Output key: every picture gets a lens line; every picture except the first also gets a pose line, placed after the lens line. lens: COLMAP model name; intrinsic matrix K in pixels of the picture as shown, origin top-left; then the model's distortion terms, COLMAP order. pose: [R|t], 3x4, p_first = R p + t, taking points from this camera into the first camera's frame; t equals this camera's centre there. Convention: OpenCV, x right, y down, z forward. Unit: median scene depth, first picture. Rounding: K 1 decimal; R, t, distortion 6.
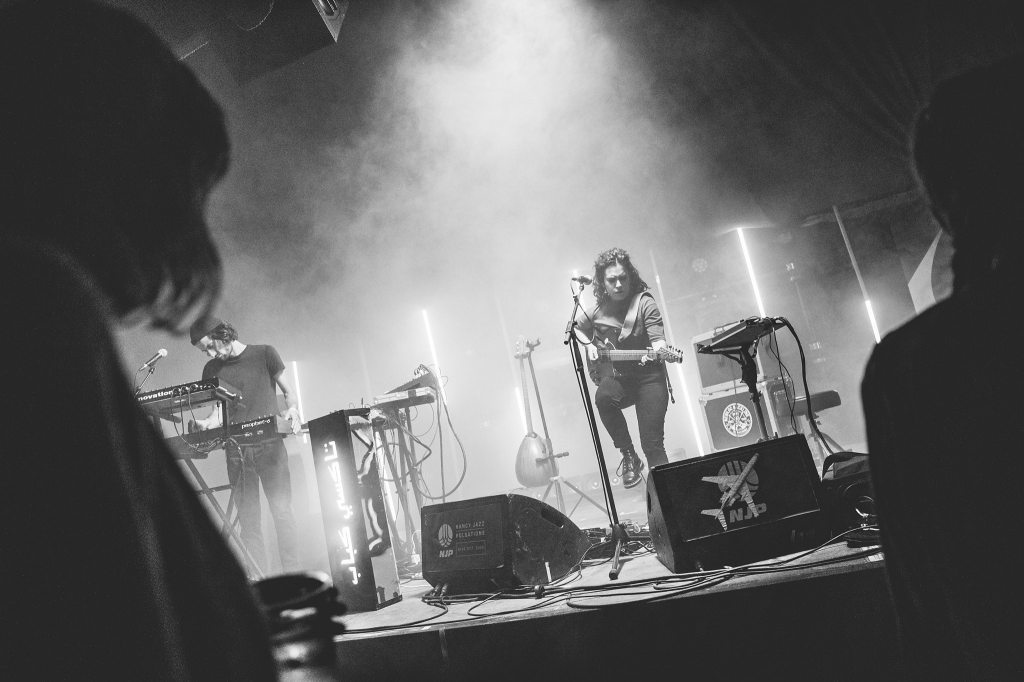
lens RADIAL K [[695.2, 0, 514.3], [0, 695.2, 338.1], [0, 0, 1]] dist [-0.065167, 0.010305]
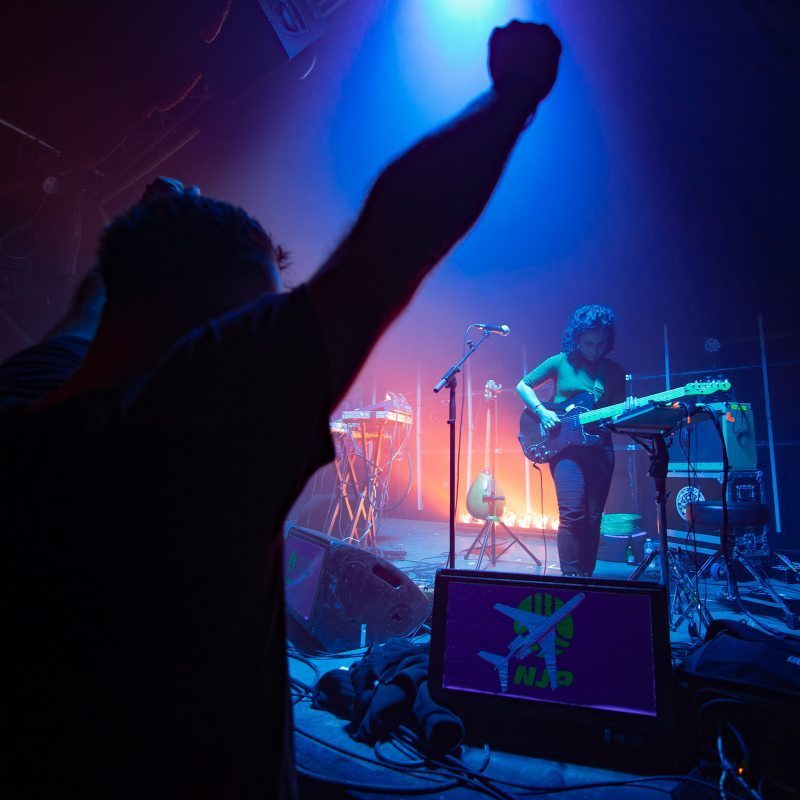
lens RADIAL K [[475.2, 0, 459.6], [0, 475.2, 402.2], [0, 0, 1]] dist [-0.018431, -0.000075]
pose [[0.942025, 0.174144, -0.286814, 0.282879], [-0.159243, 0.984411, 0.074676, -0.027036], [0.295347, -0.024673, 0.955071, 0.438710]]
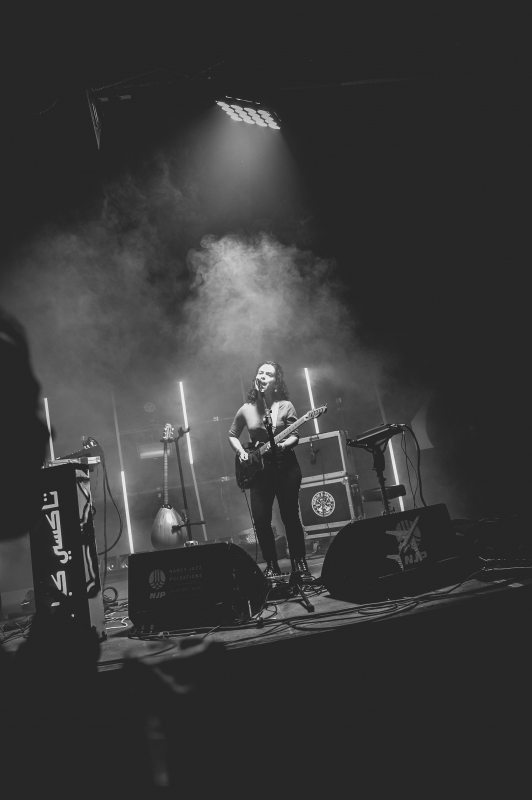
lens RADIAL K [[543.1, 0, 271.6], [0, 543.1, 404.4], [0, 0, 1]] dist [-0.065167, 0.010305]
pose [[0.913875, 0.130256, 0.384533, -0.307900], [-0.095653, 0.989552, -0.107874, 0.075910], [-0.394567, 0.061802, 0.916786, 0.085933]]
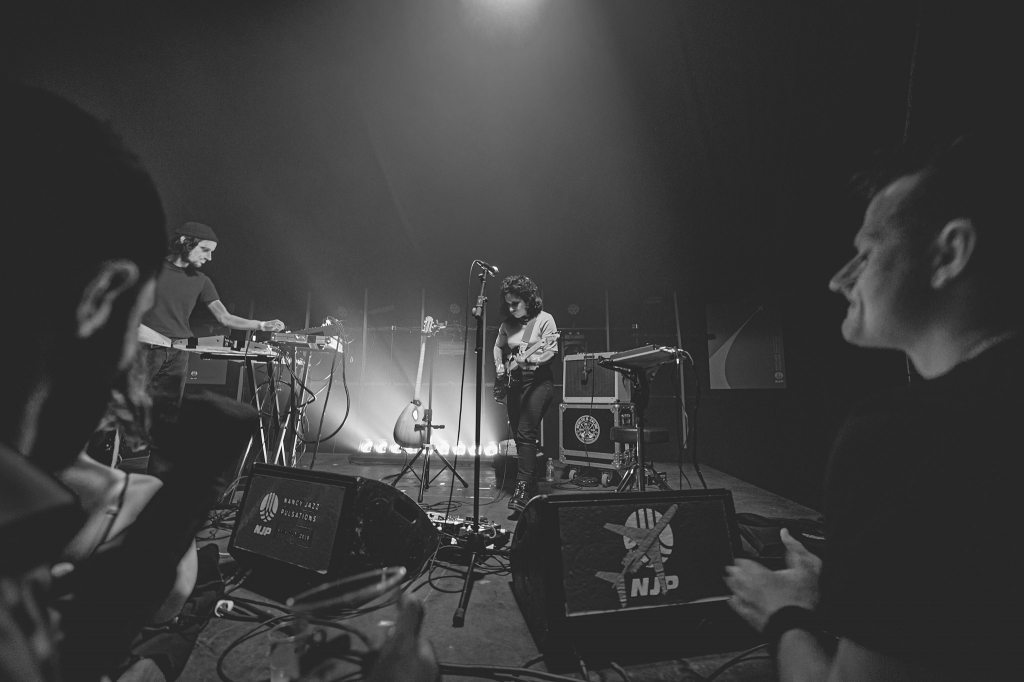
lens RADIAL K [[404.7, 0, 511.5], [0, 404.7, 343.8], [0, 0, 1]] dist [-0.016322, -0.001052]
pose [[0.950012, 0.252243, 0.183986, 0.039560], [-0.250334, 0.967565, -0.033922, 0.045207], [-0.186575, -0.013831, 0.982343, 0.493751]]
